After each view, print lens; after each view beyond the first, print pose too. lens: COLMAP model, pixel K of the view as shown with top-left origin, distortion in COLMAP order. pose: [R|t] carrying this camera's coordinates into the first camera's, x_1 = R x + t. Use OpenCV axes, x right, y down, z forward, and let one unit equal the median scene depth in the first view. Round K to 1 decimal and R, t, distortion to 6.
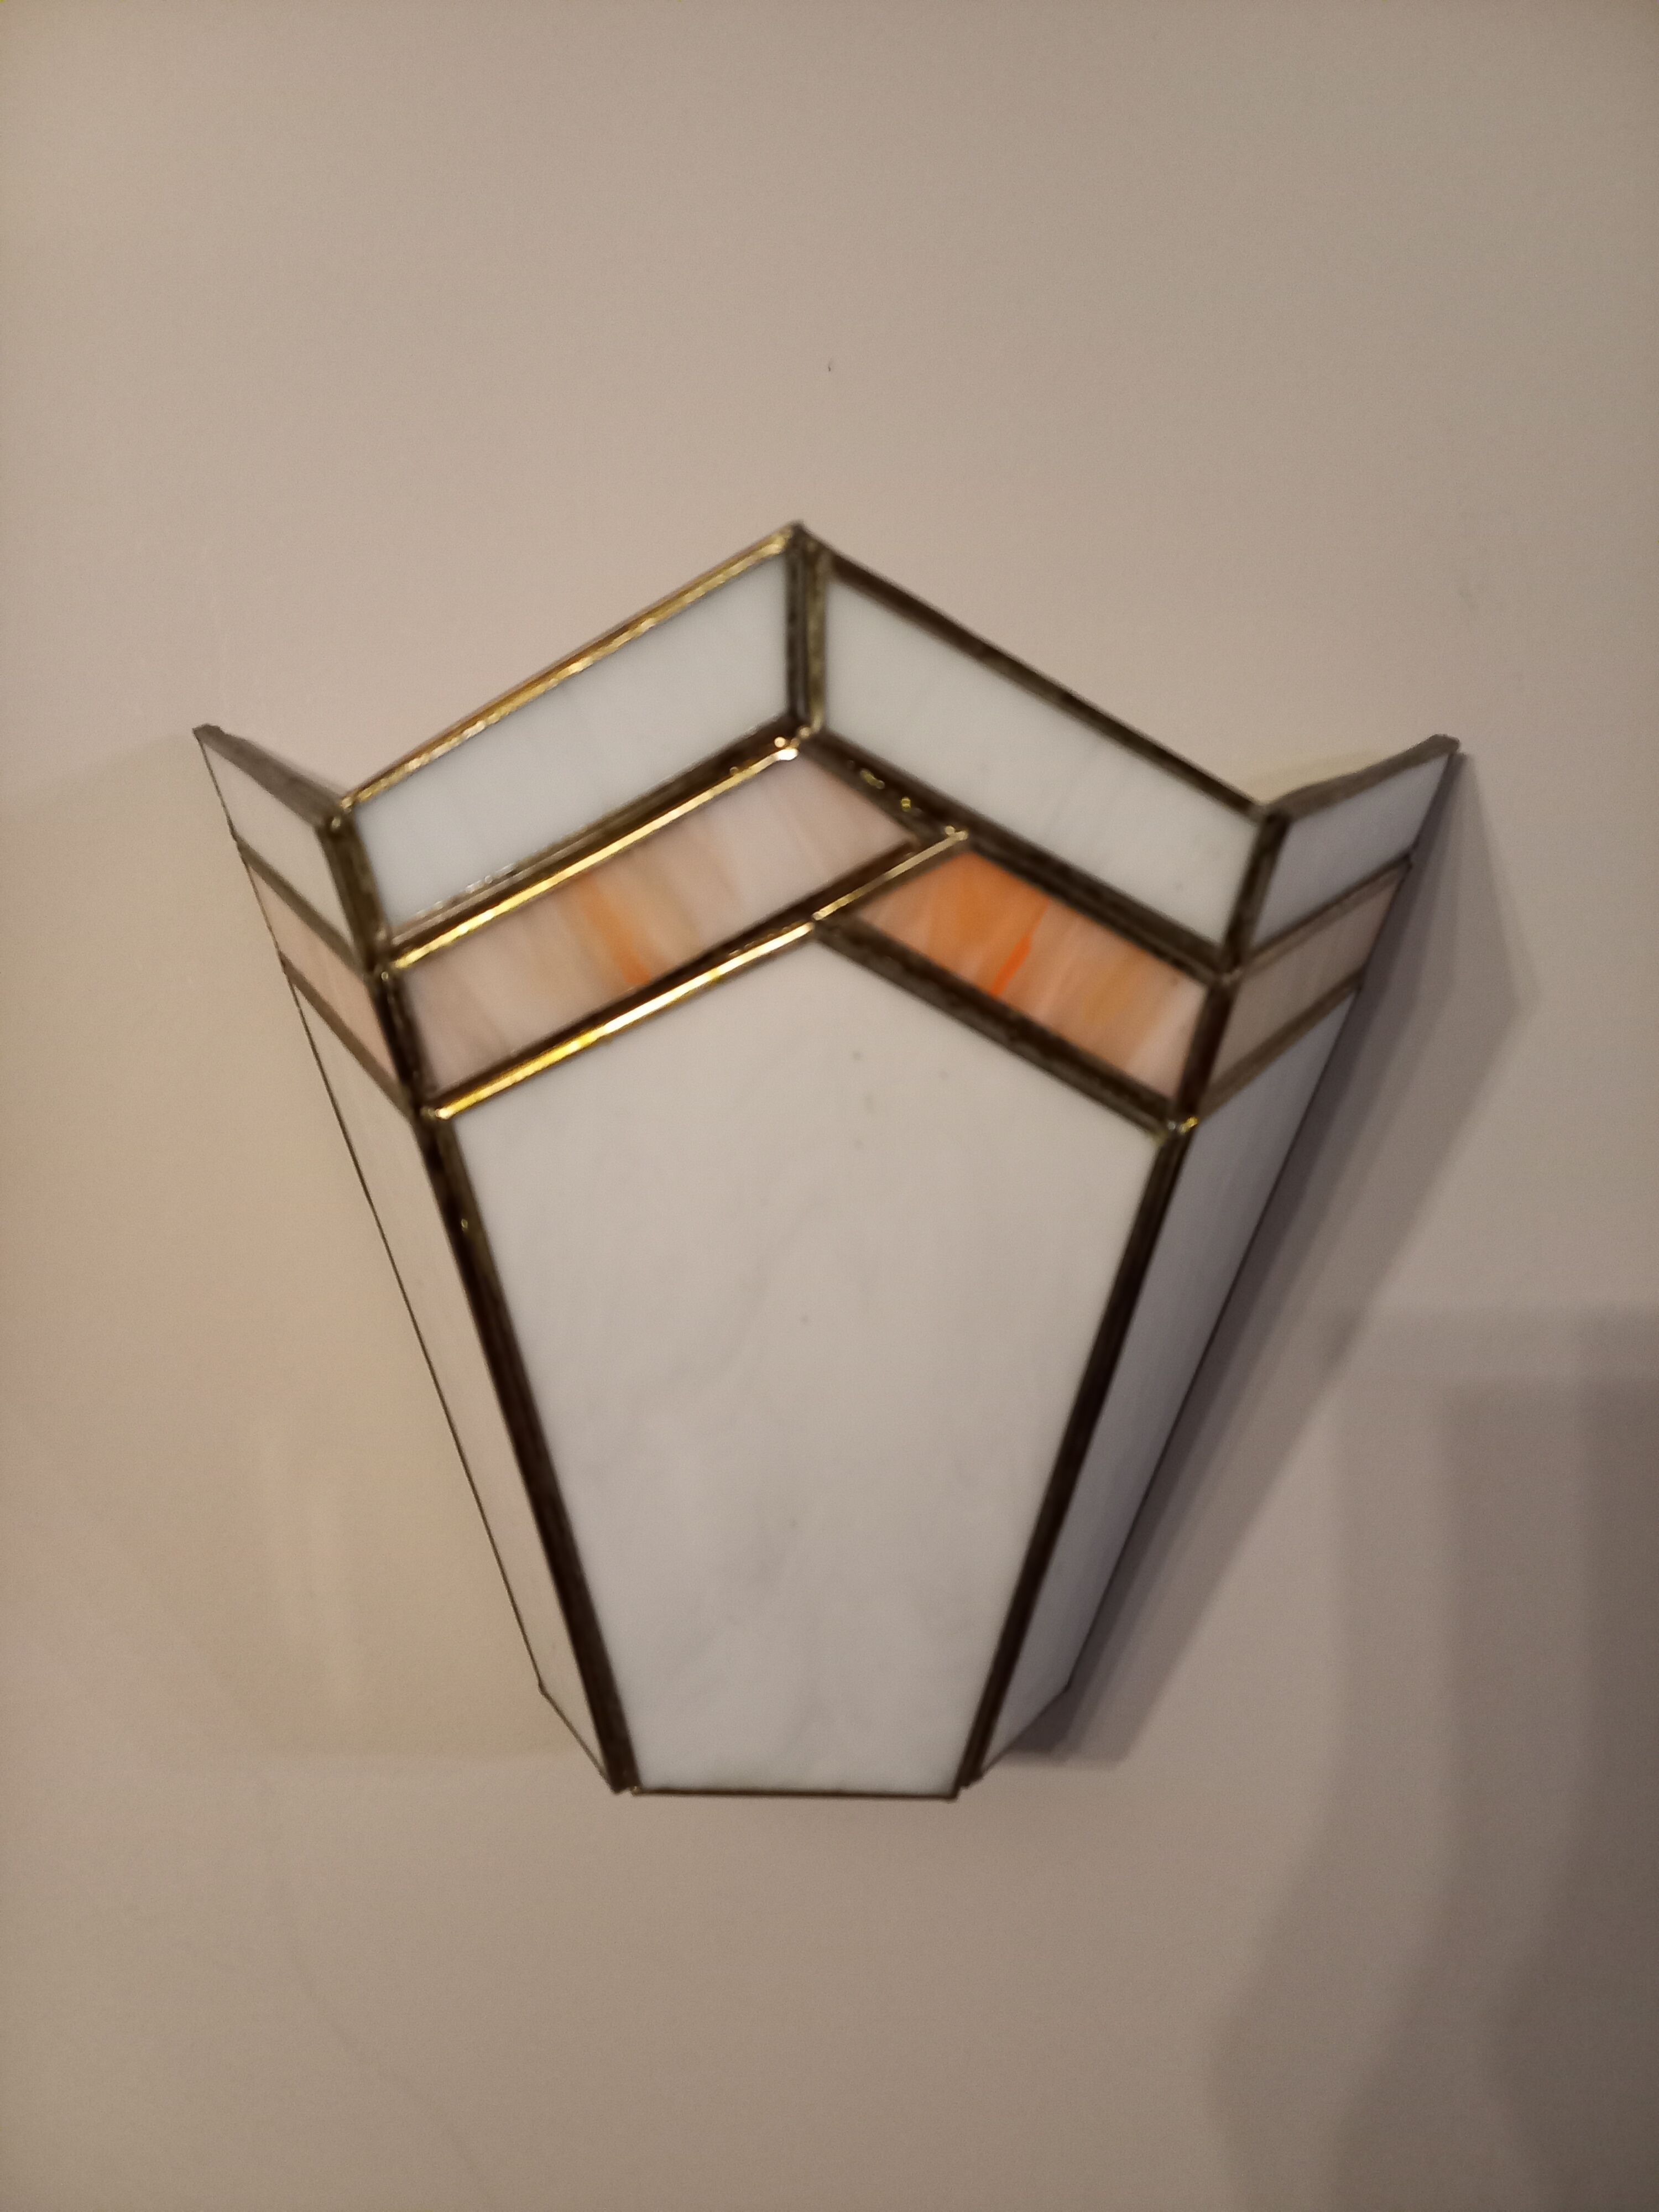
lens RADIAL K [[1614.1, 0, 829.5], [0, 1614.1, 1106.0], [0, 0, 1]] dist [0.028436, -0.003434]
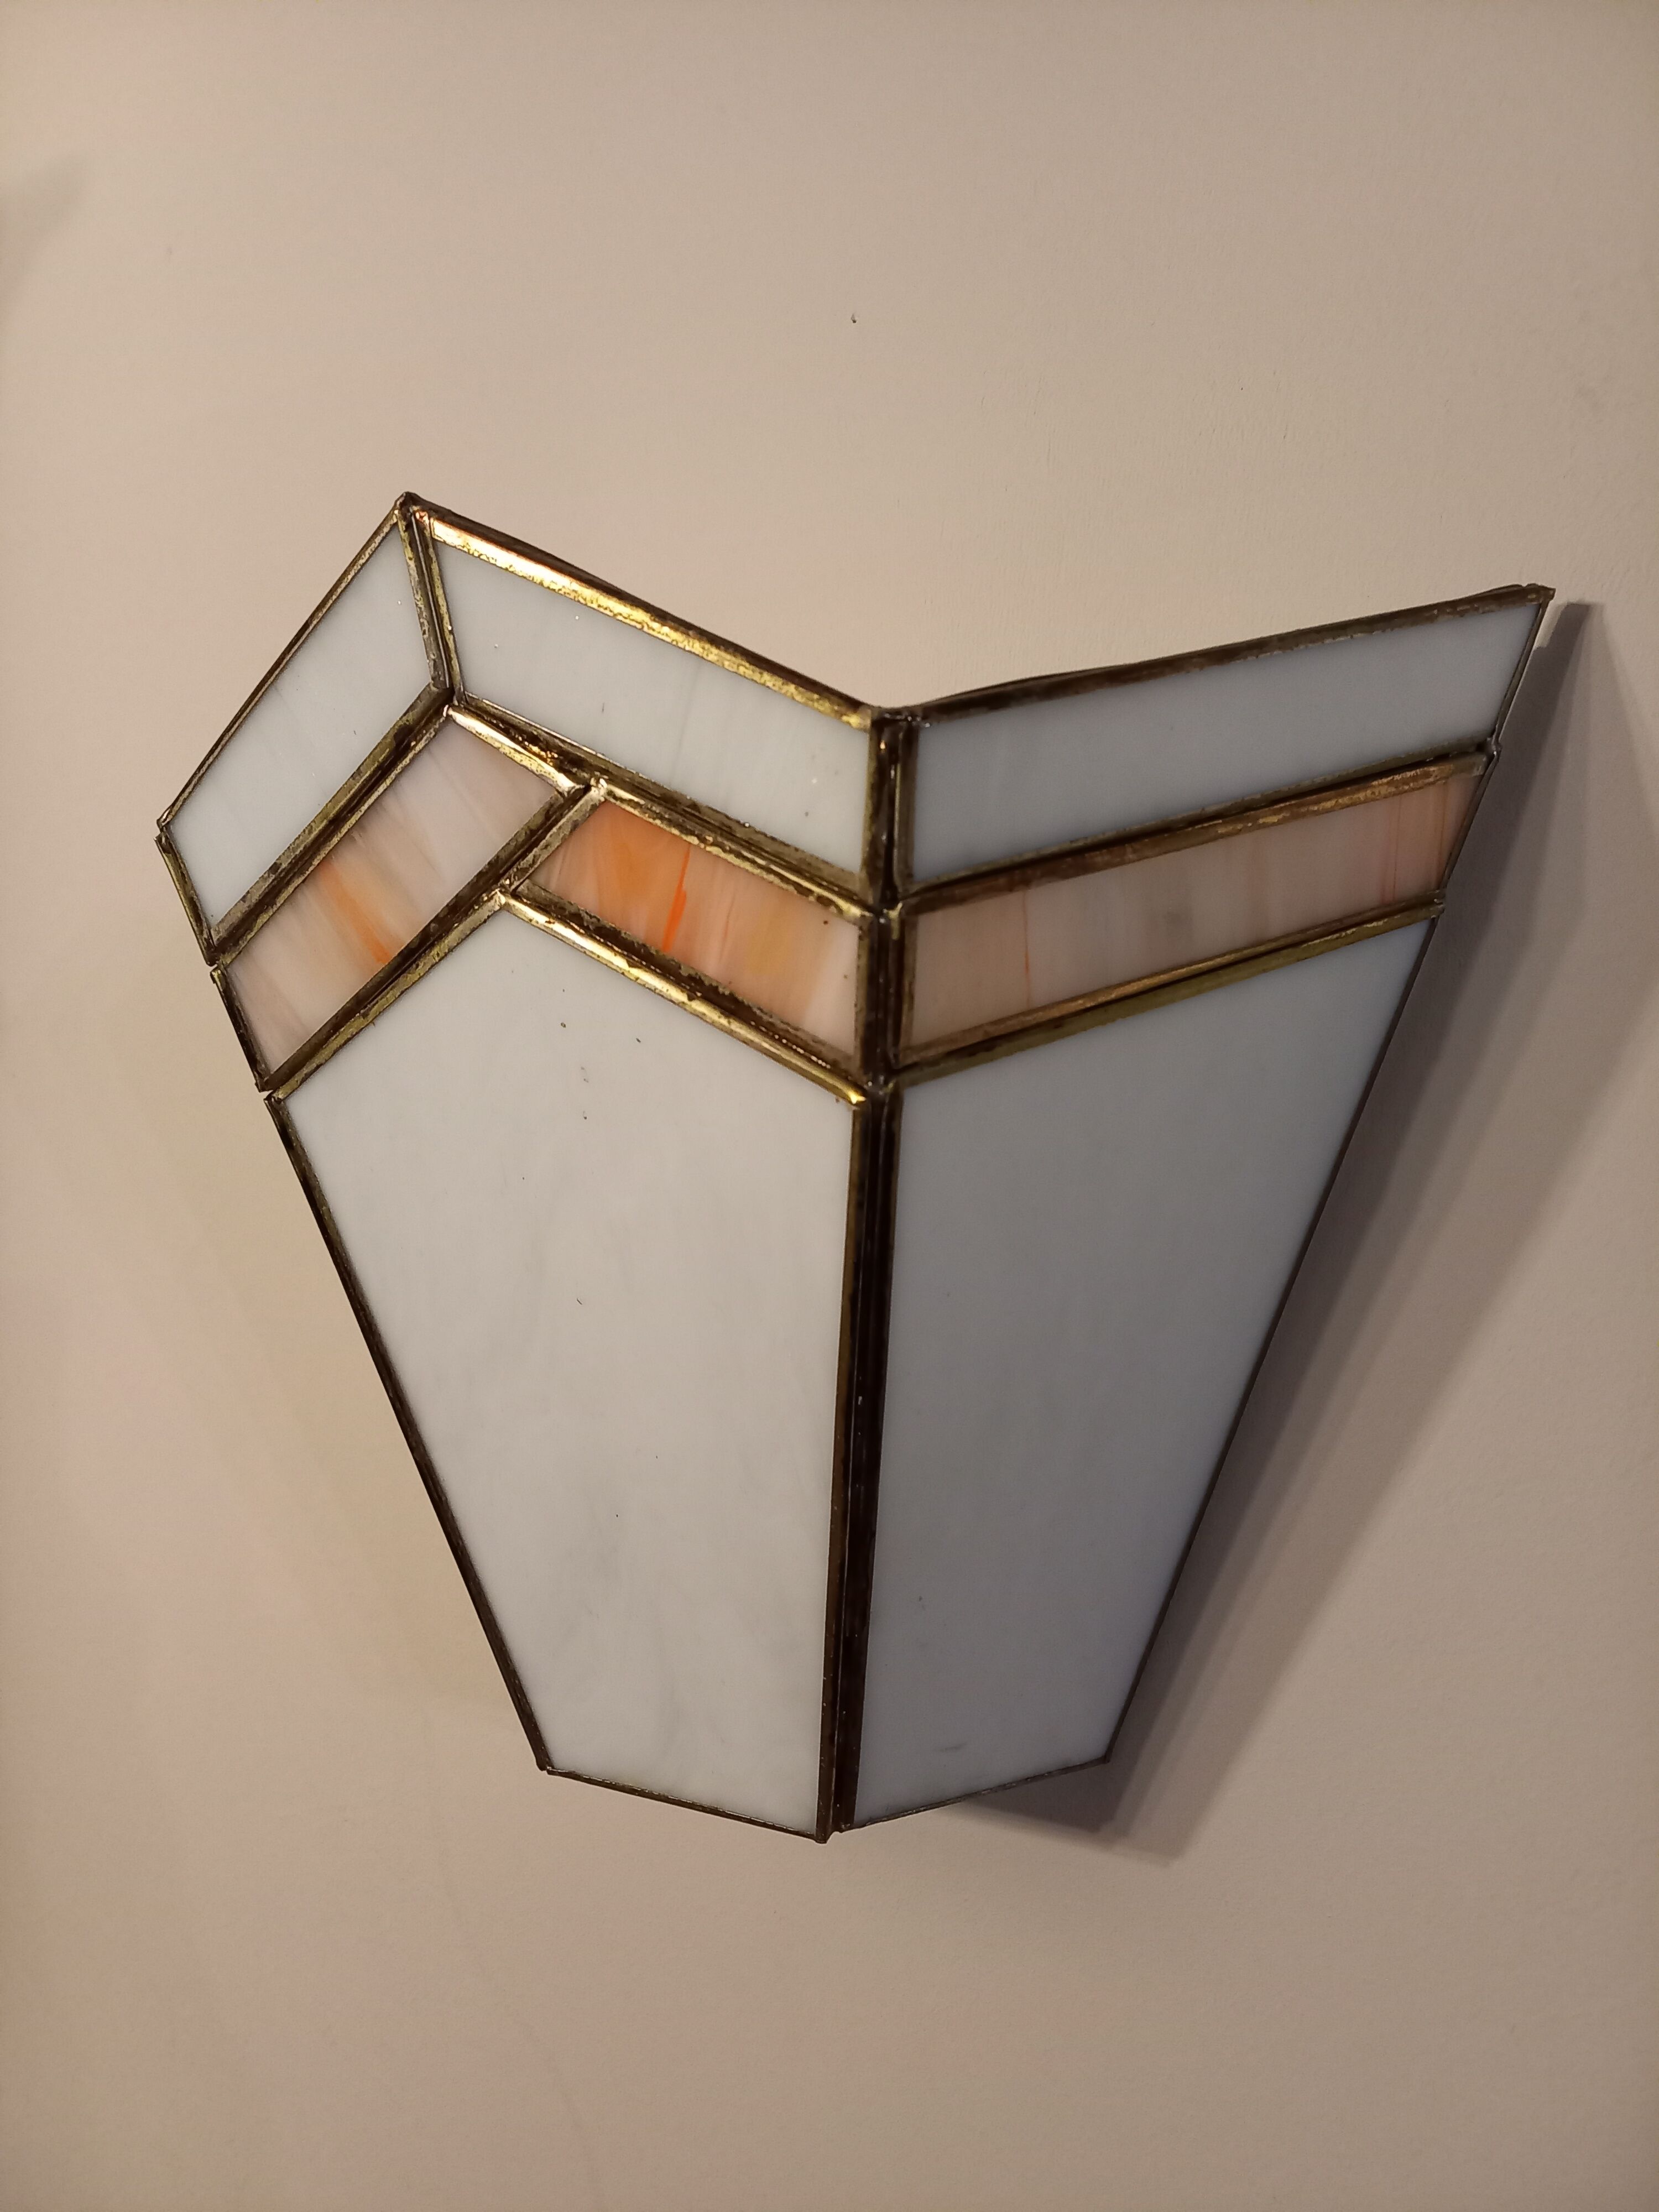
lens RADIAL K [[1614.1, 0, 829.5], [0, 1614.1, 1106.0], [0, 0, 1]] dist [0.028436, -0.003434]
pose [[0.868675, -0.023682, -0.494817, 0.632389], [0.012843, 0.999598, -0.025295, 0.044153], [0.495217, 0.015618, 0.868629, 0.239124]]
